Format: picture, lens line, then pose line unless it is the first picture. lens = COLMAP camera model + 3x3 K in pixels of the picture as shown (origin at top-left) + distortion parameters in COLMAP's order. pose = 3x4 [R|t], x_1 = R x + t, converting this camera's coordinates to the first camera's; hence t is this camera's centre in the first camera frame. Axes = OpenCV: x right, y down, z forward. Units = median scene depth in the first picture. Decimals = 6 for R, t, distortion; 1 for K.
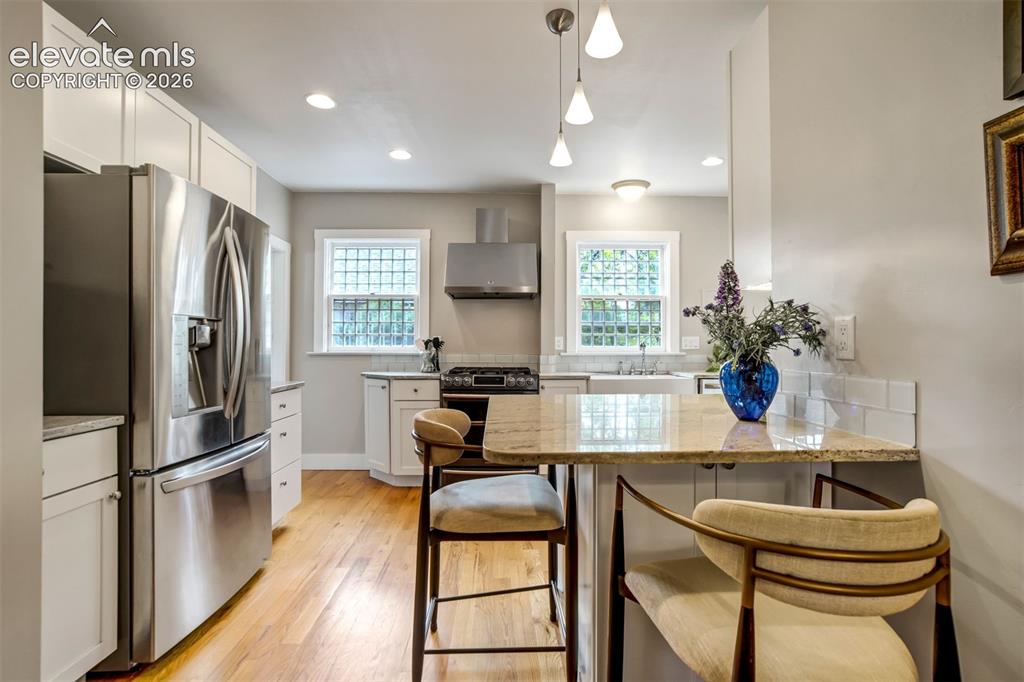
lens RADIAL K [[476.5, 0, 517.9], [0, 476.5, 346.4], [0, 0, 1]] dist [-0.001225, 0.000081]
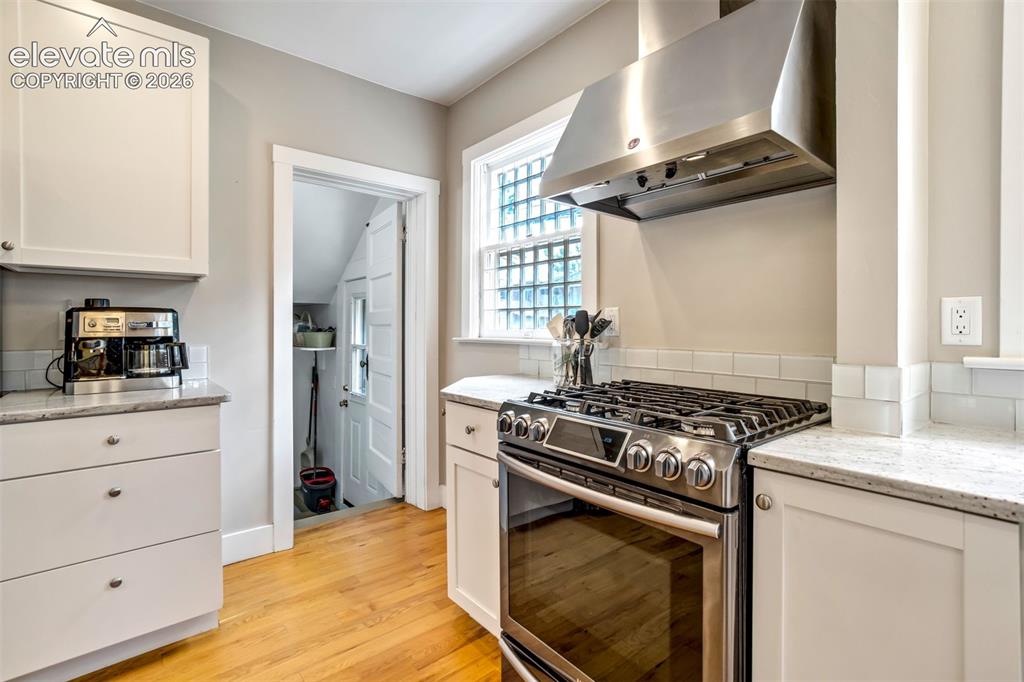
lens RADIAL K [[482.8, 0, 515.3], [0, 482.8, 329.5], [0, 0, 1]] dist [-0.001008, 0.000721]
pose [[0.613043, 0.003203, -0.790043, 0.145932], [-0.000039, 0.999992, 0.004023, -0.002597], [0.790049, -0.002435, 0.613038, 0.651906]]
